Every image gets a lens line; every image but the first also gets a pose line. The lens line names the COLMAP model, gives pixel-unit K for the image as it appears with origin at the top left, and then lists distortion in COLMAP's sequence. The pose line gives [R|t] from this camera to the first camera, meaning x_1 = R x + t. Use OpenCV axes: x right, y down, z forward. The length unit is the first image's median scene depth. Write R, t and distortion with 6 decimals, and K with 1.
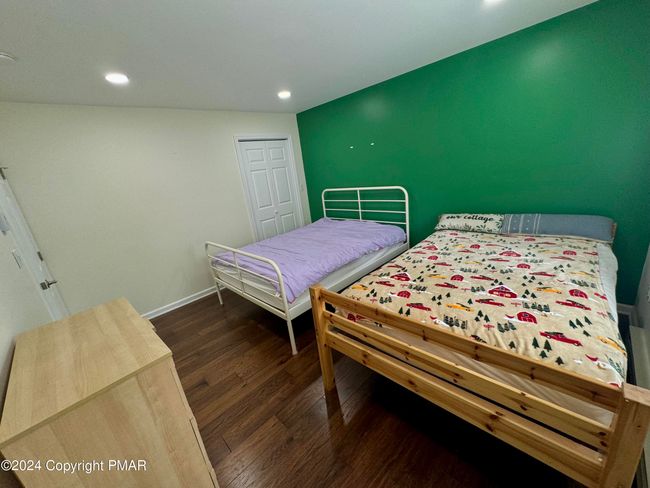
lens RADIAL K [[260.8, 0, 325.2], [0, 260.8, 244.8], [0, 0, 1]] dist [-0.001315, -0.000548]
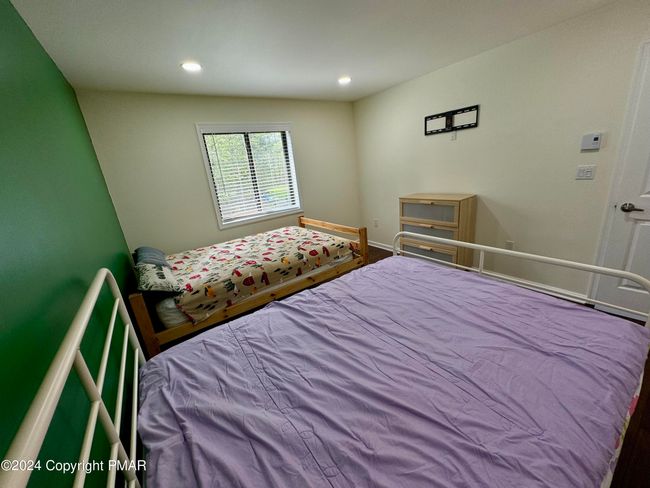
lens RADIAL K [[260.8, 0, 324.8], [0, 260.8, 243.9], [0, 0, 1]] dist [-0.001315, -0.000548]
pose [[-0.956868, 0.157317, 0.244242, -0.185623], [0.266956, 0.807790, 0.525556, -0.658220], [-0.114618, 0.568090, -0.814946, 2.277445]]
